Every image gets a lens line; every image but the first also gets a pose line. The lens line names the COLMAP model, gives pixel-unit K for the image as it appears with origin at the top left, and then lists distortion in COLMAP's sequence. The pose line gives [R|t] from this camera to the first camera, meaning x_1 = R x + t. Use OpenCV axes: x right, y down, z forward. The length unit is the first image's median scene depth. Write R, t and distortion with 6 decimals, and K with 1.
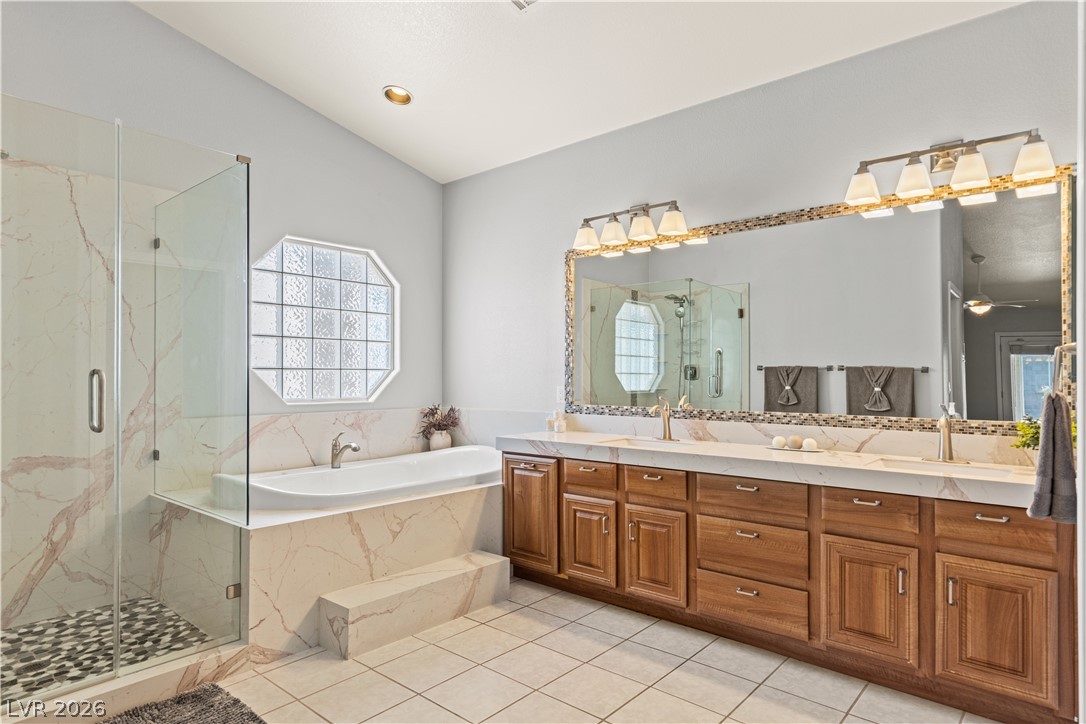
lens RADIAL K [[621.7, 0, 544.2], [0, 621.7, 365.7], [0, 0, 1]] dist [0.005163, 0.000353]
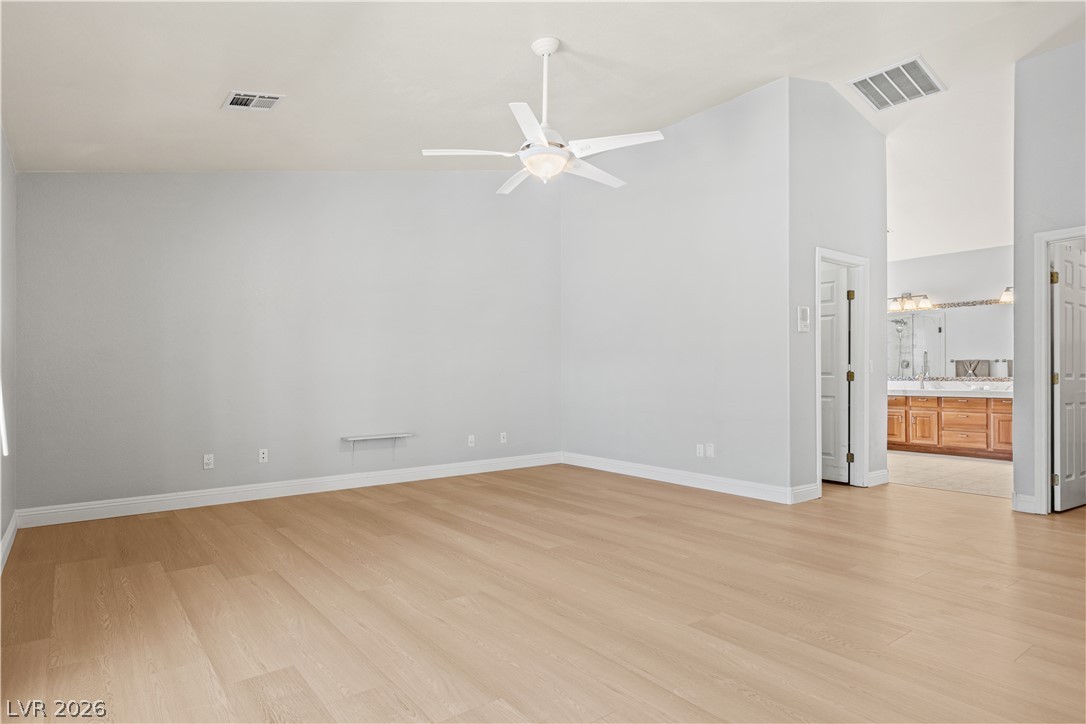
lens RADIAL K [[621.7, 0, 541.2], [0, 621.7, 364.0], [0, 0, 1]] dist [0.005163, 0.000353]
pose [[0.978424, -0.005705, -0.206530, -0.883541], [0.006147, 0.999980, 0.001499, 0.005630], [0.206518, -0.002736, 0.978439, -1.997205]]
